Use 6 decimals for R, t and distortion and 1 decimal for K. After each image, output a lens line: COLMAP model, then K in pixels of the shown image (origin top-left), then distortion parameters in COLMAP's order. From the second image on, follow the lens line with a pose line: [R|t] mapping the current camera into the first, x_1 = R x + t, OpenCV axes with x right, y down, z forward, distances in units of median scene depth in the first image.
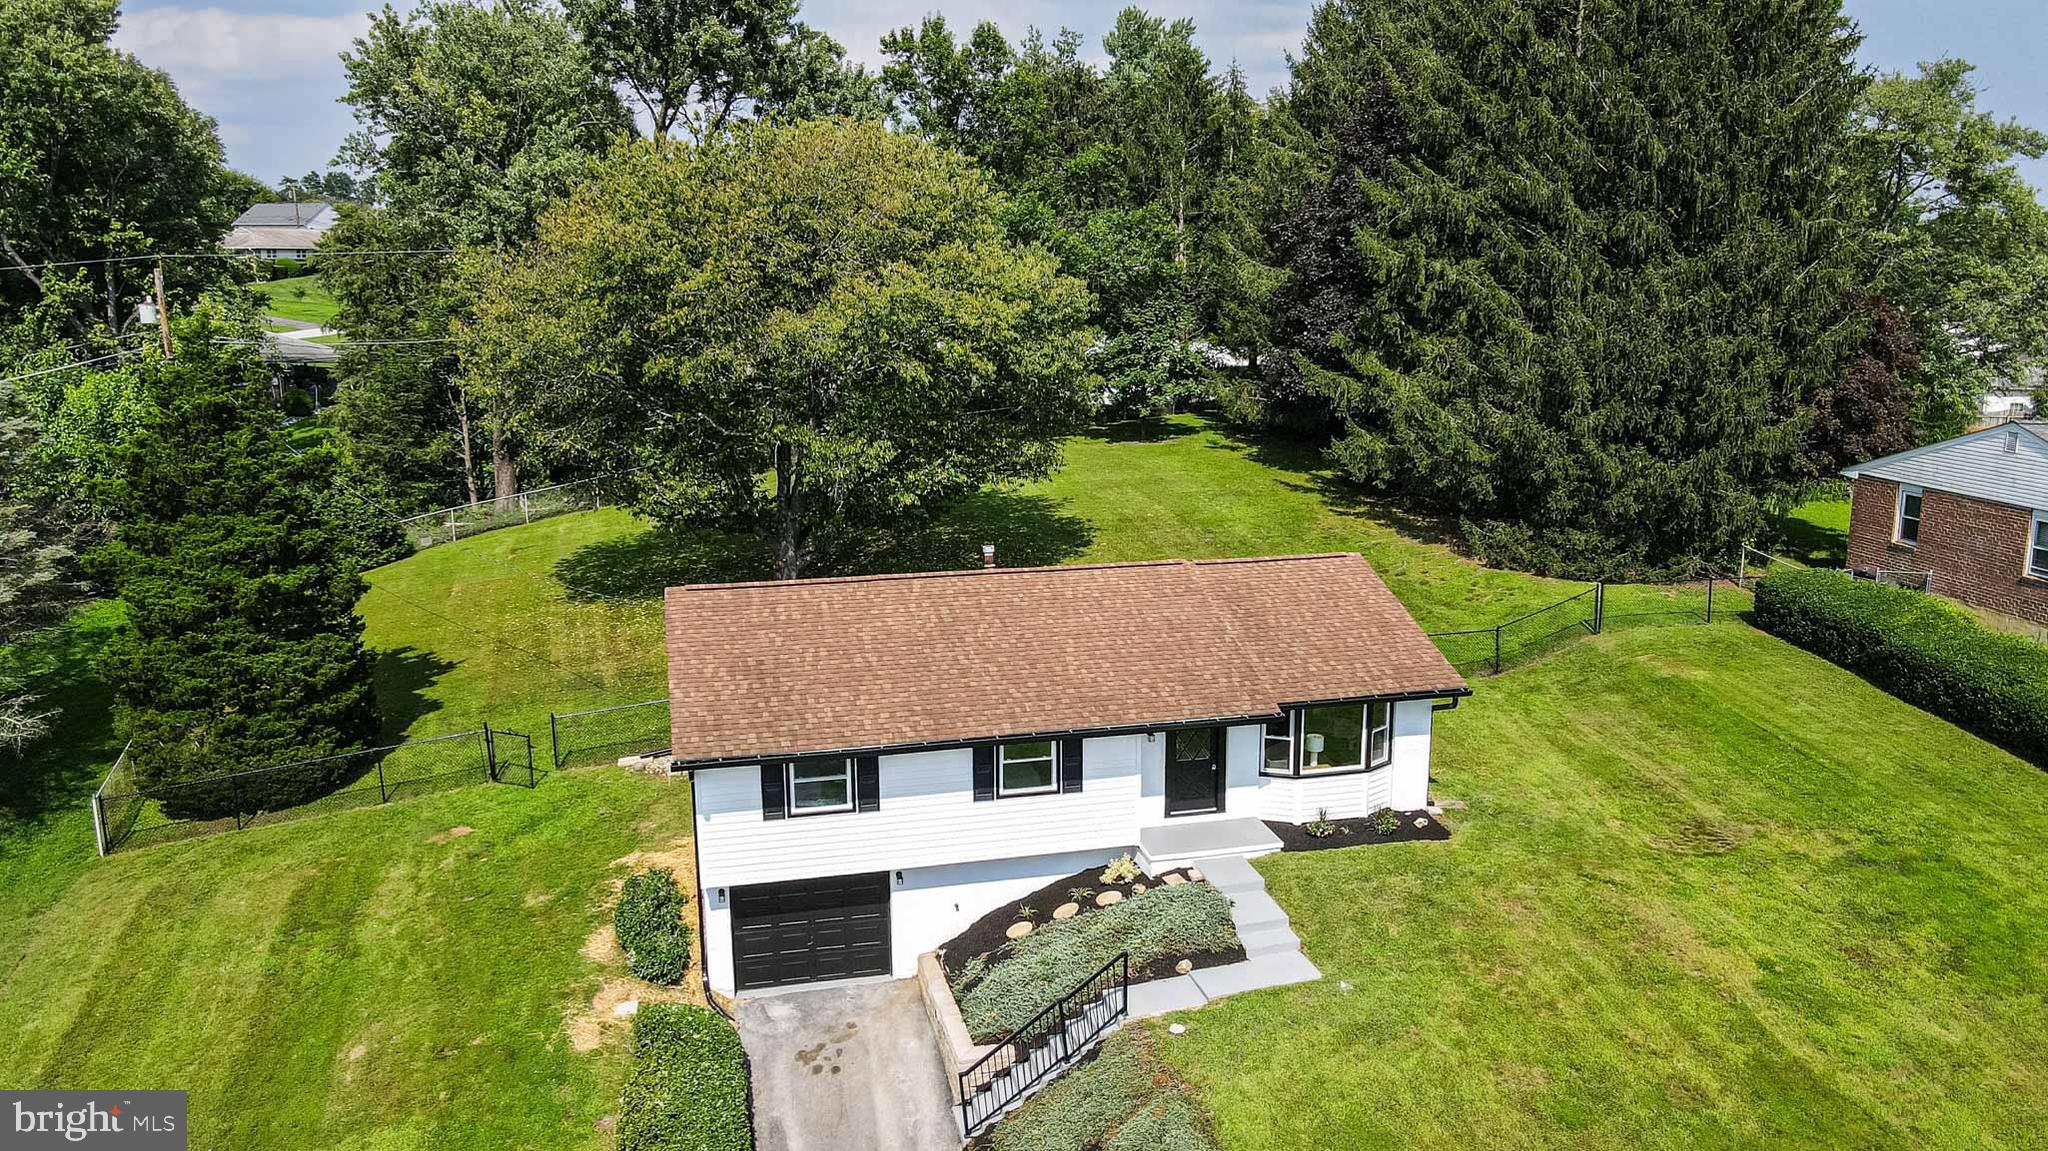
lens RADIAL K [[1511.6, 0, 1039.2], [0, 1511.6, 580.8], [0, 0, 1]] dist [0.007737, 0.026062]
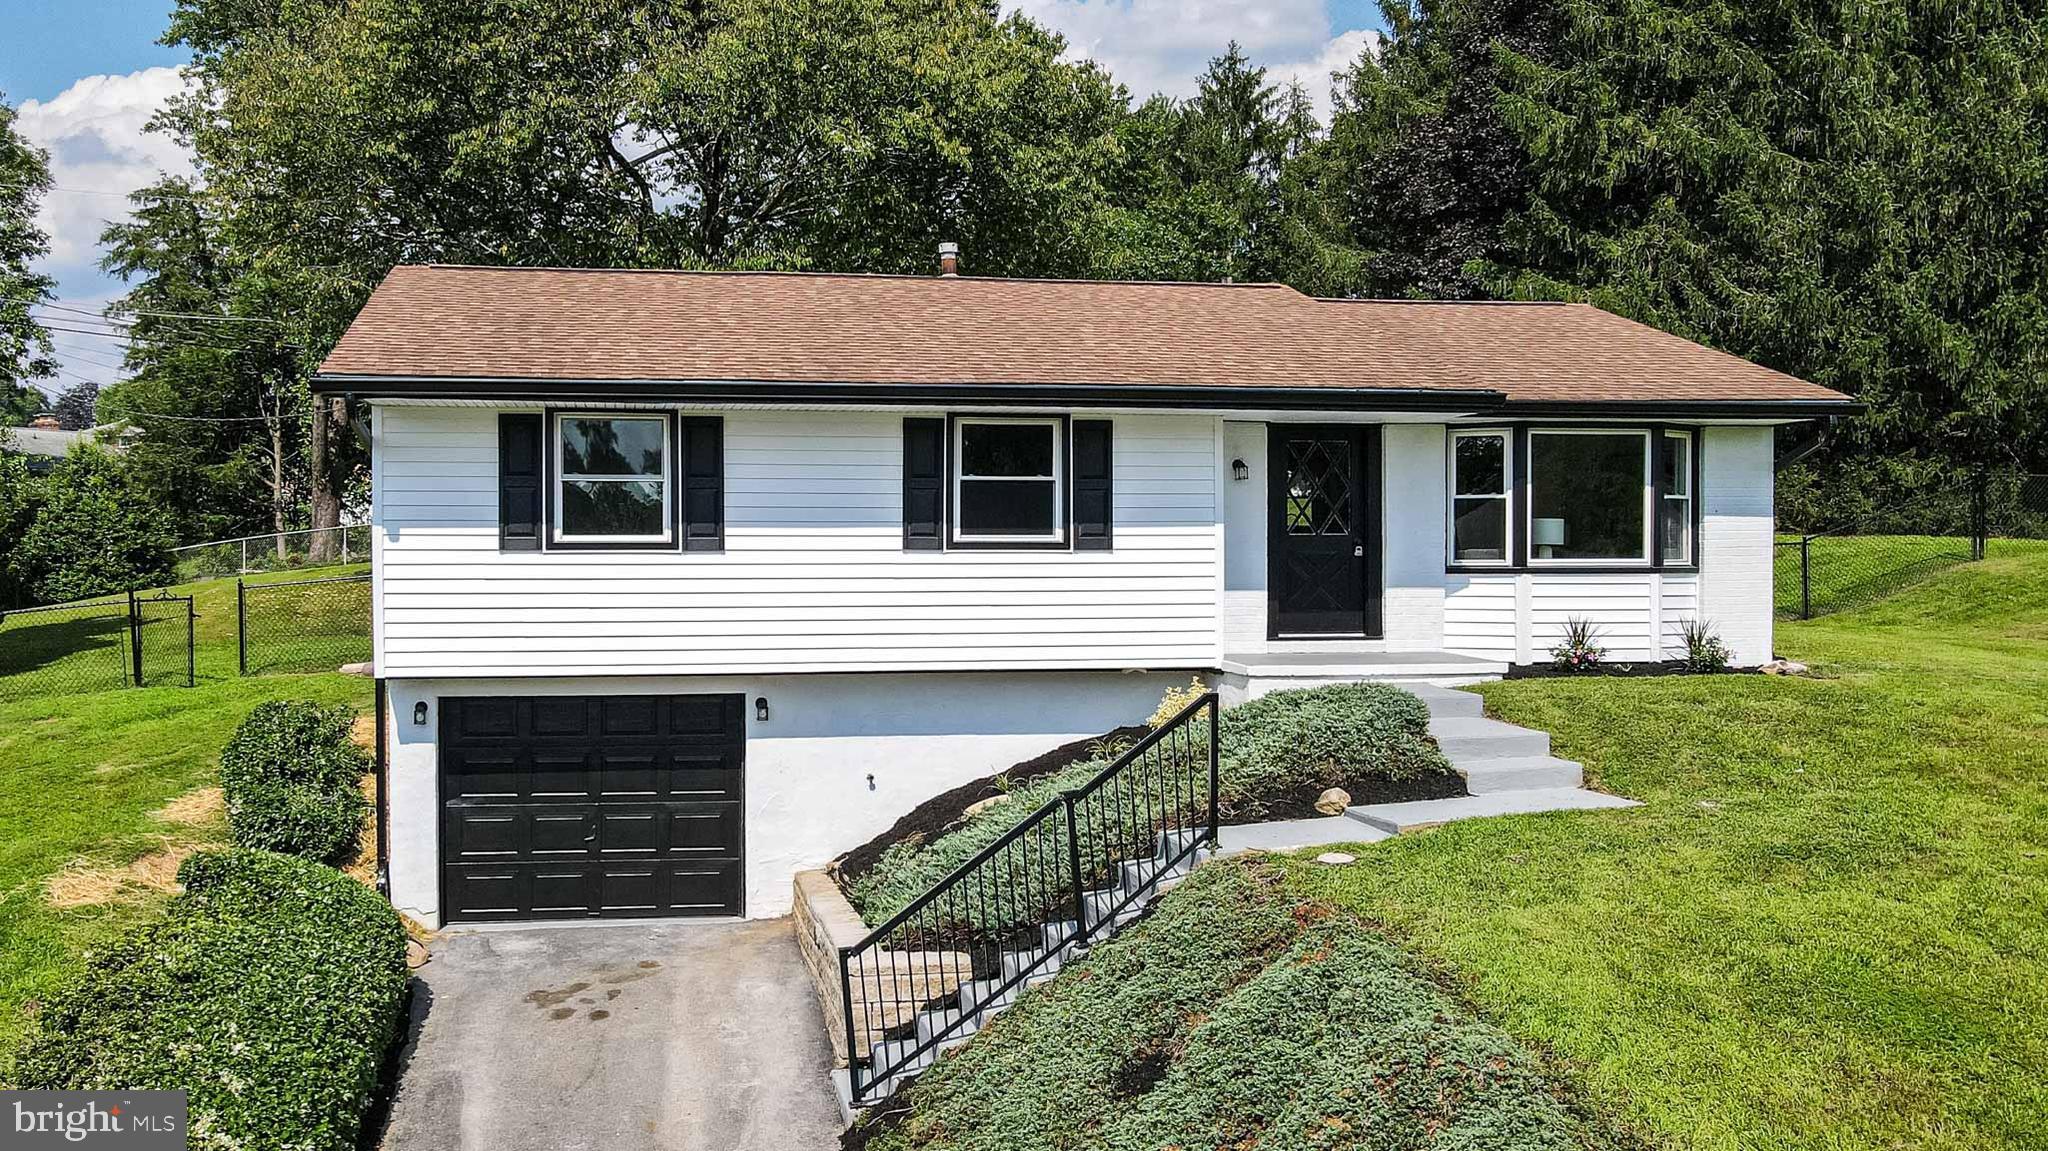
lens RADIAL K [[1756.6, 0, 872.3], [0, 1756.6, 569.0], [0, 0, 1]] dist [0.012789, 0.020763]
pose [[0.995076, 0.005132, -0.098977, 0.005817], [-0.024822, 0.979735, -0.198752, 0.251857], [0.095951, 0.200231, 0.975039, 0.373193]]
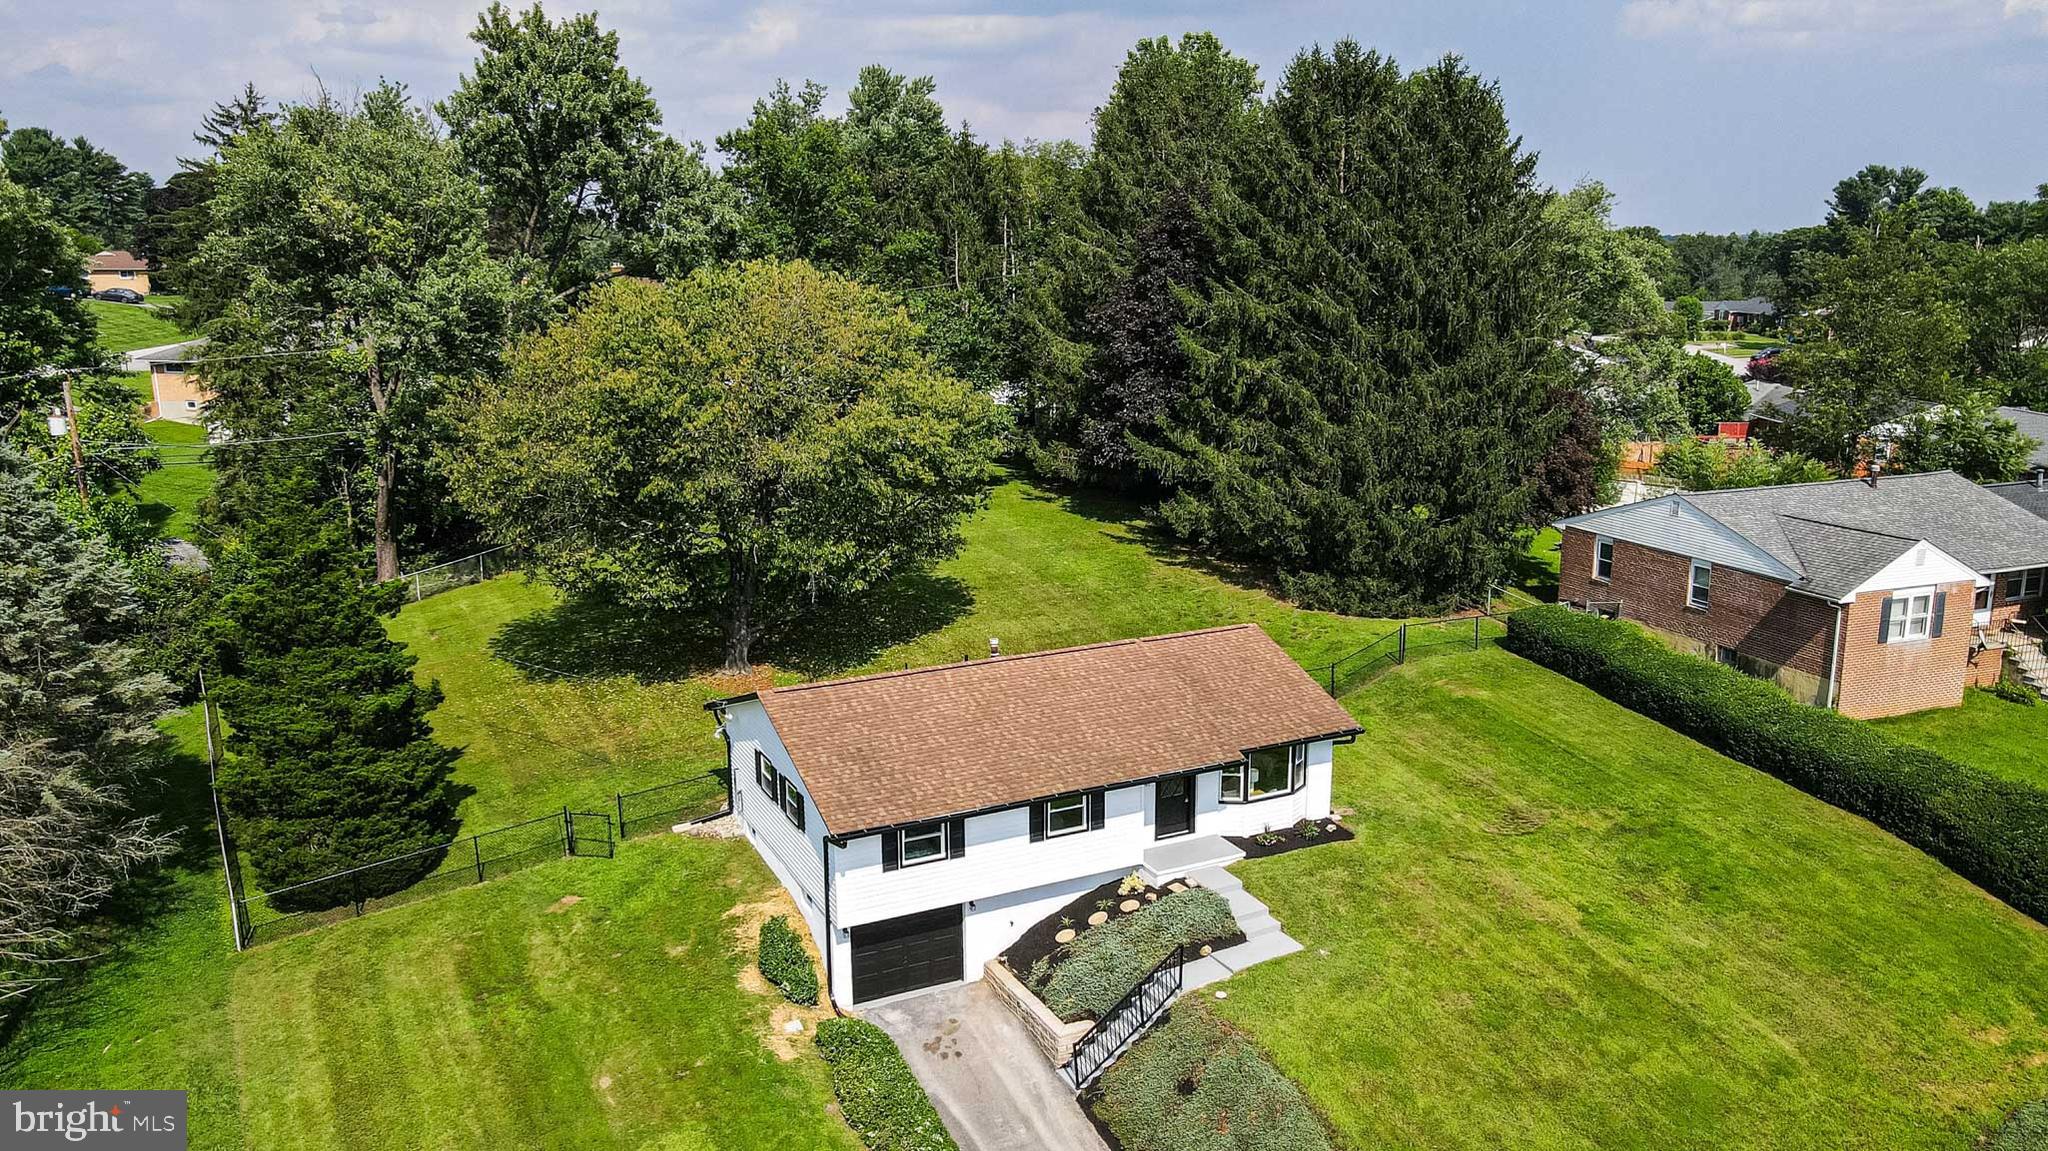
lens RADIAL K [[1511.6, 0, 1042.0], [0, 1511.6, 585.6], [0, 0, 1]] dist [0.007737, 0.026062]
pose [[0.974475, -0.049857, 0.218888, -0.286844], [0.046956, 0.998727, 0.018440, -0.095009], [-0.219529, -0.007691, 0.975576, -0.269898]]
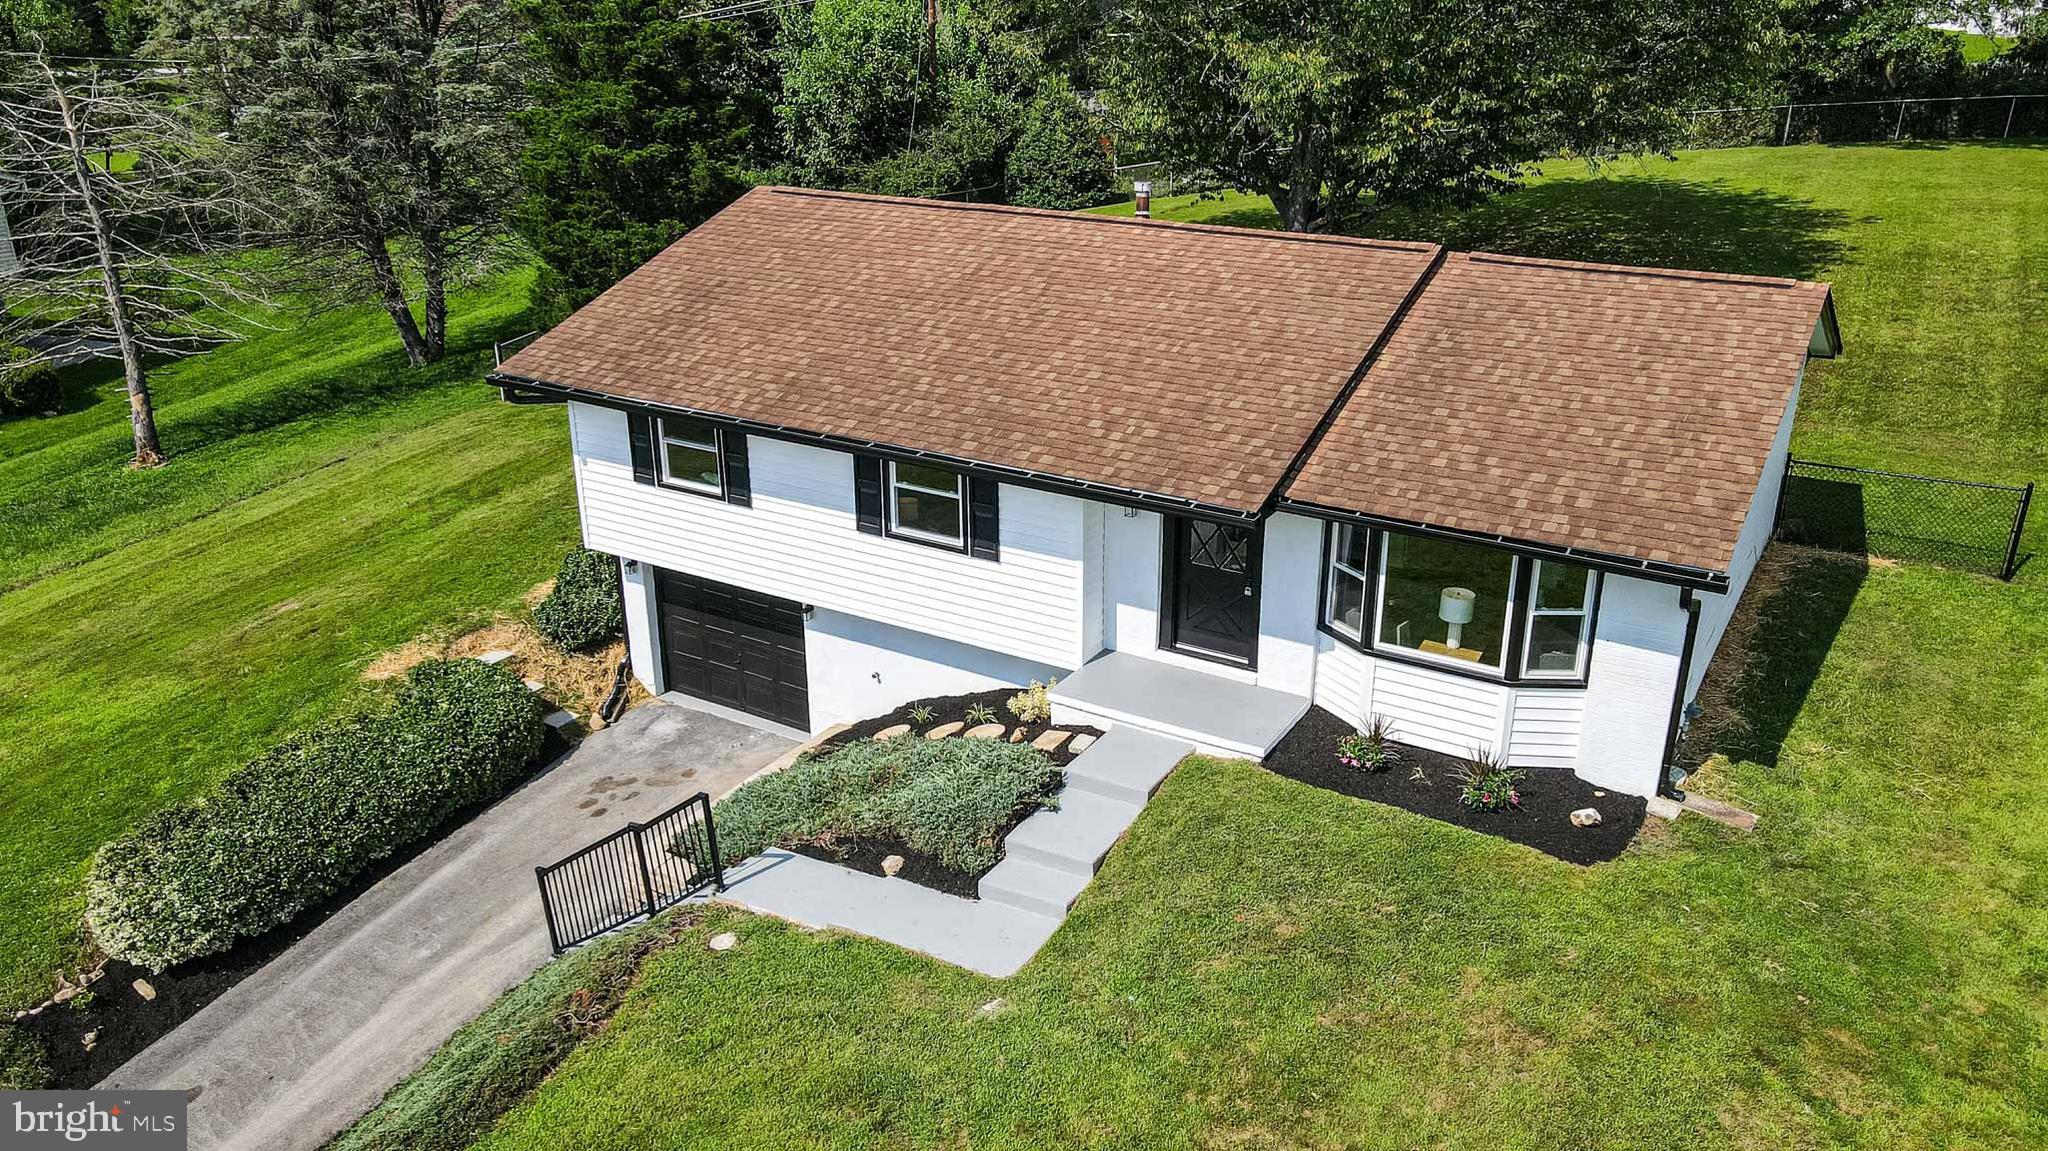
lens RADIAL K [[1511.6, 0, 1038.8], [0, 1511.6, 575.2], [0, 0, 1]] dist [0.007737, 0.026062]
pose [[0.708183, 0.264947, -0.654431, 0.424852], [-0.151744, 0.962374, 0.225411, -0.000072], [0.689529, -0.060326, 0.721741, 0.521254]]
